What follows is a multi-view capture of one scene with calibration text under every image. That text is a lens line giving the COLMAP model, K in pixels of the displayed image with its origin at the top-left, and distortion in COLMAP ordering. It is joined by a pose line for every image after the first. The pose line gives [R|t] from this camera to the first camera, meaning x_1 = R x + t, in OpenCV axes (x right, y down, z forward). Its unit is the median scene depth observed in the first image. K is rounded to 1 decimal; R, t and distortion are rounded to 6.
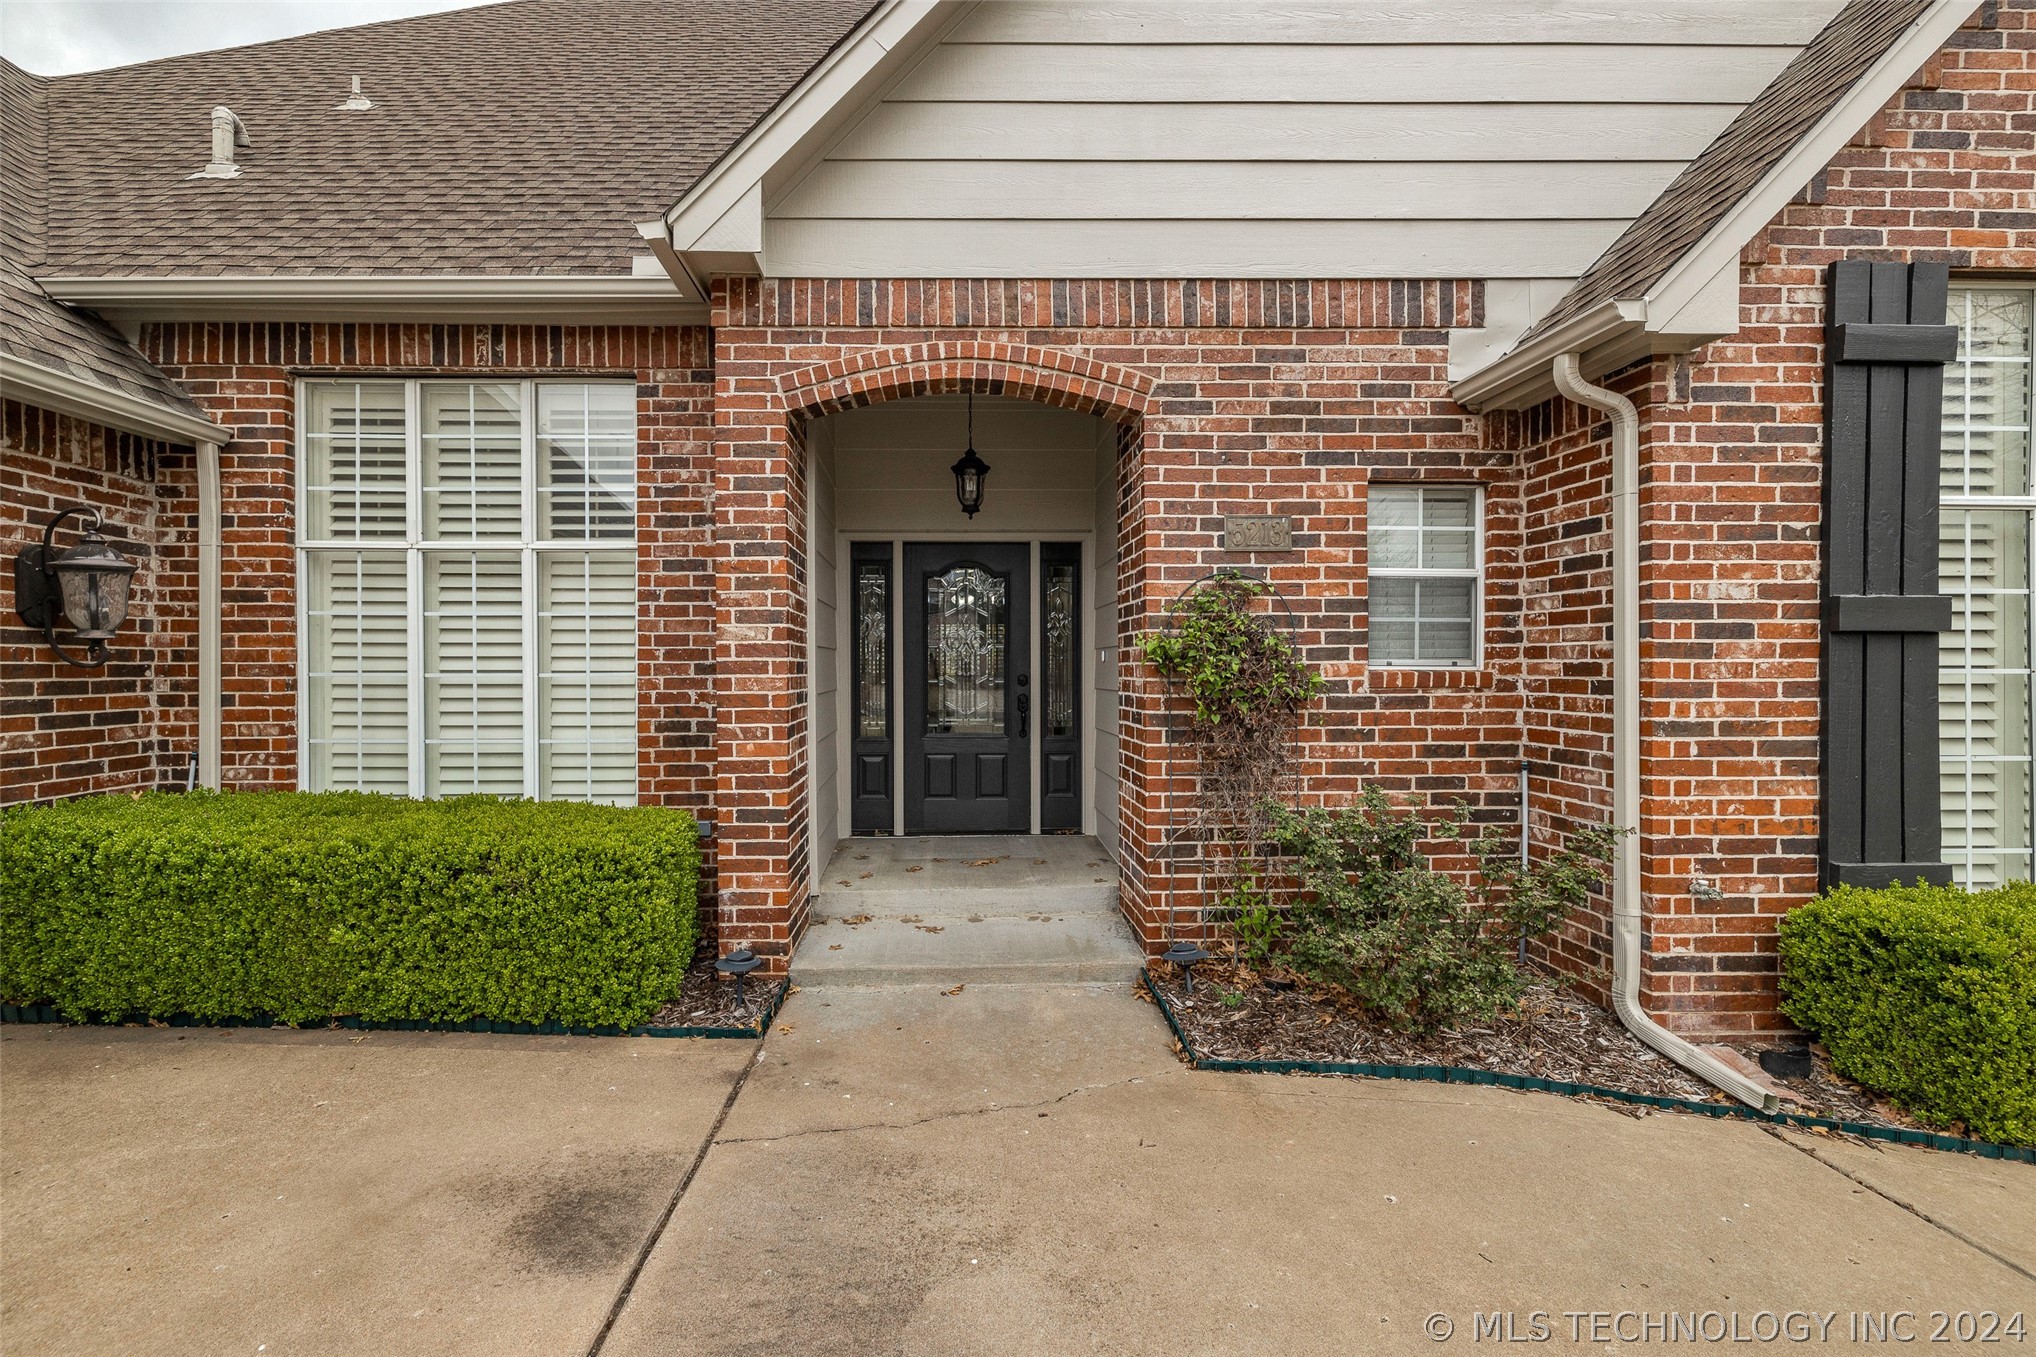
lens RADIAL K [[865.7, 0, 994.5], [0, 865.7, 659.4], [0, 0, 1]] dist [0.000090, -0.000319]
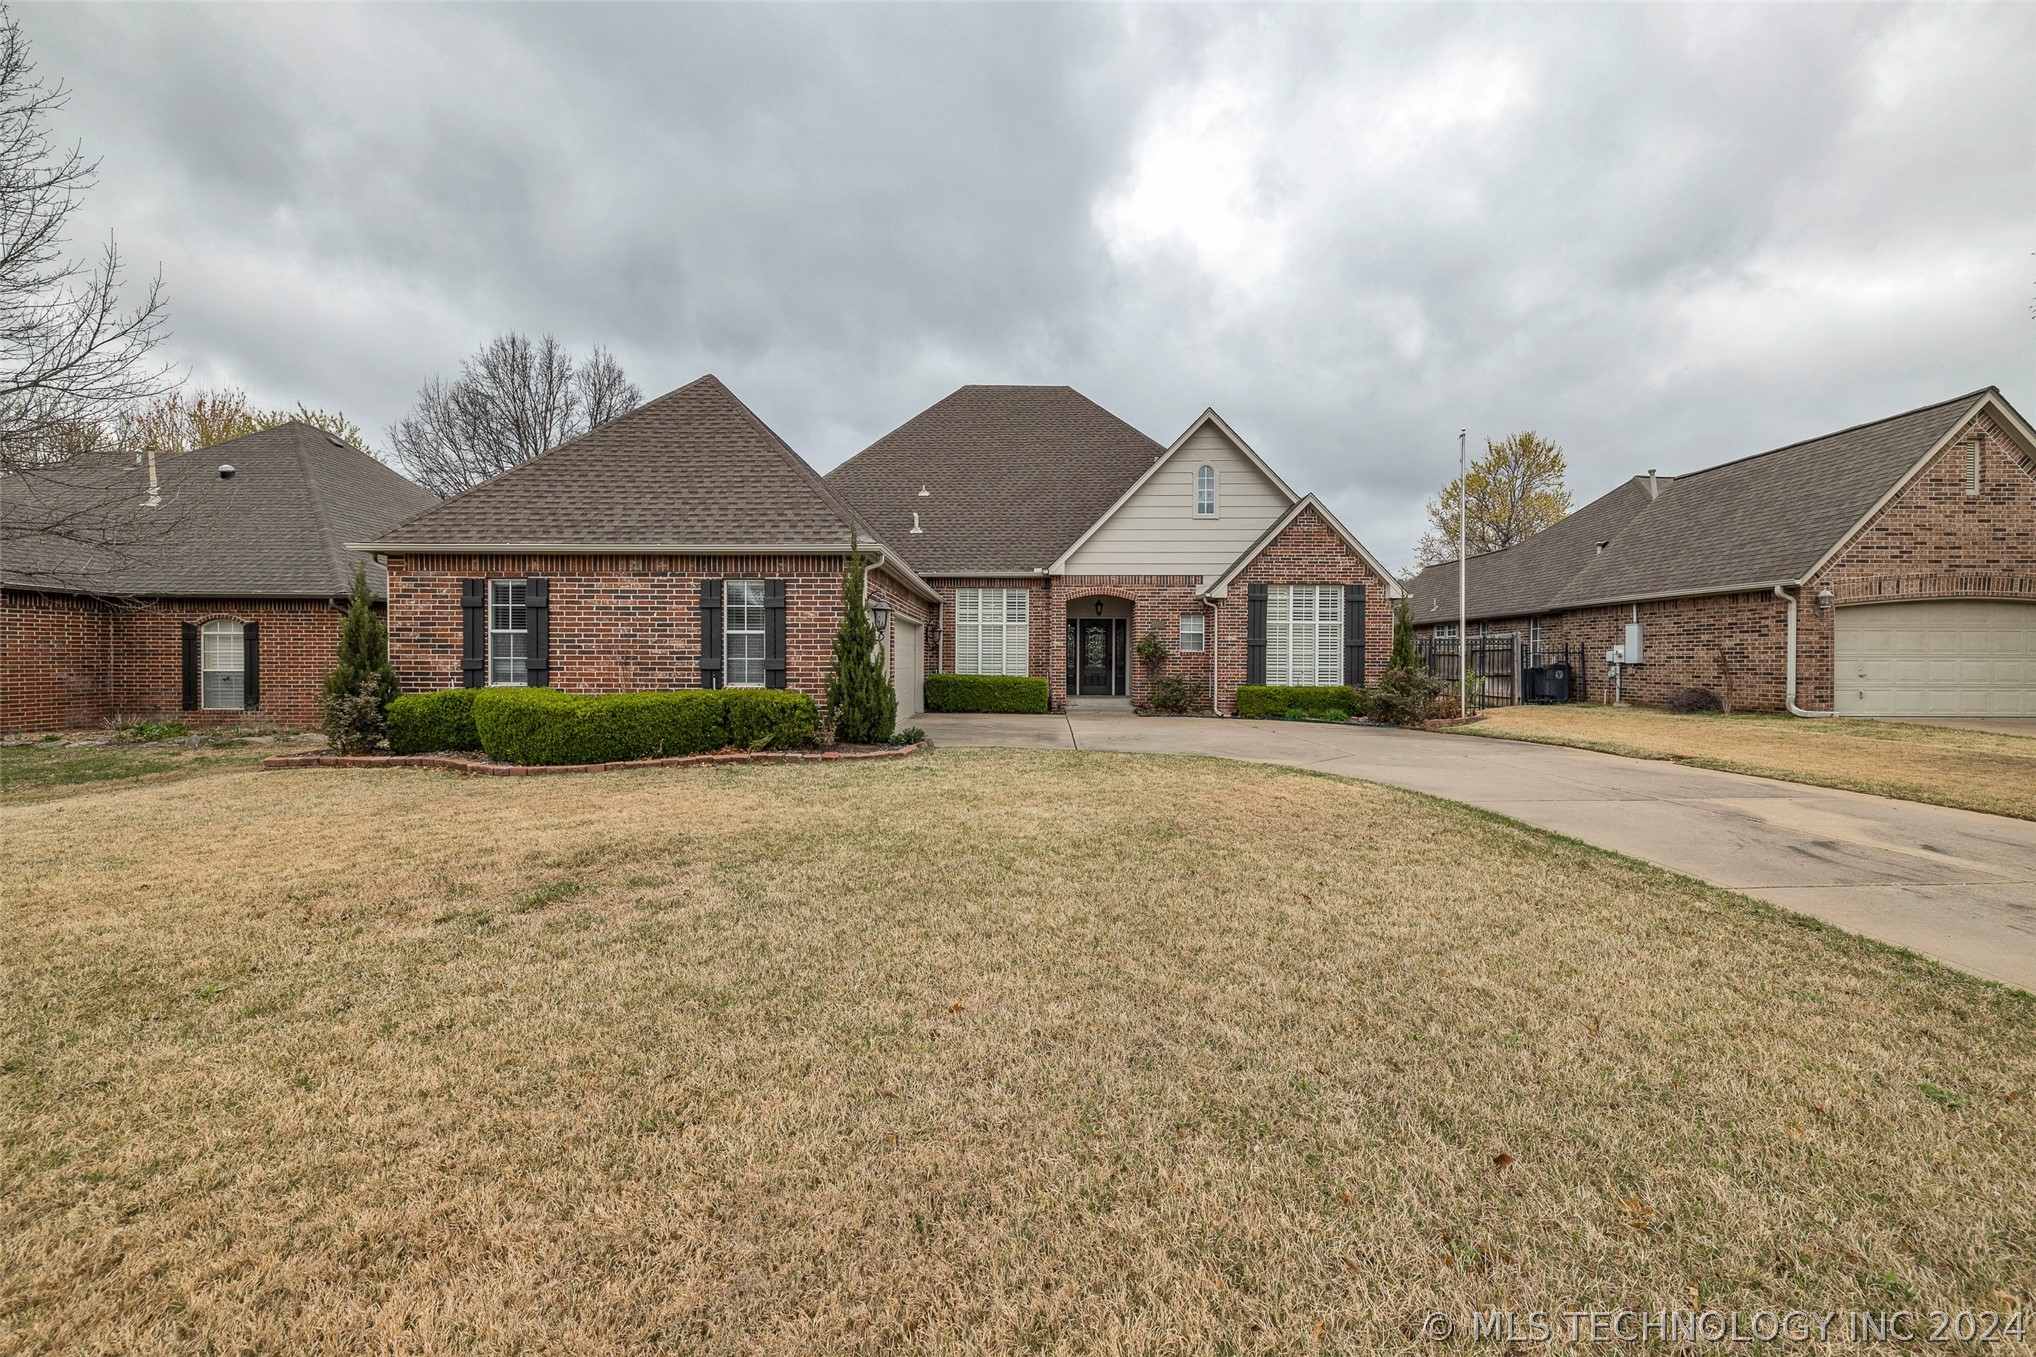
lens RADIAL K [[865.7, 0, 994.5], [0, 865.7, 659.4], [0, 0, 1]] dist [0.000090, -0.000319]
pose [[0.995573, 0.009553, -0.093508, -0.175911], [-0.009108, 0.999945, 0.005191, 0.042201], [0.093553, -0.004316, 0.995605, -4.178238]]
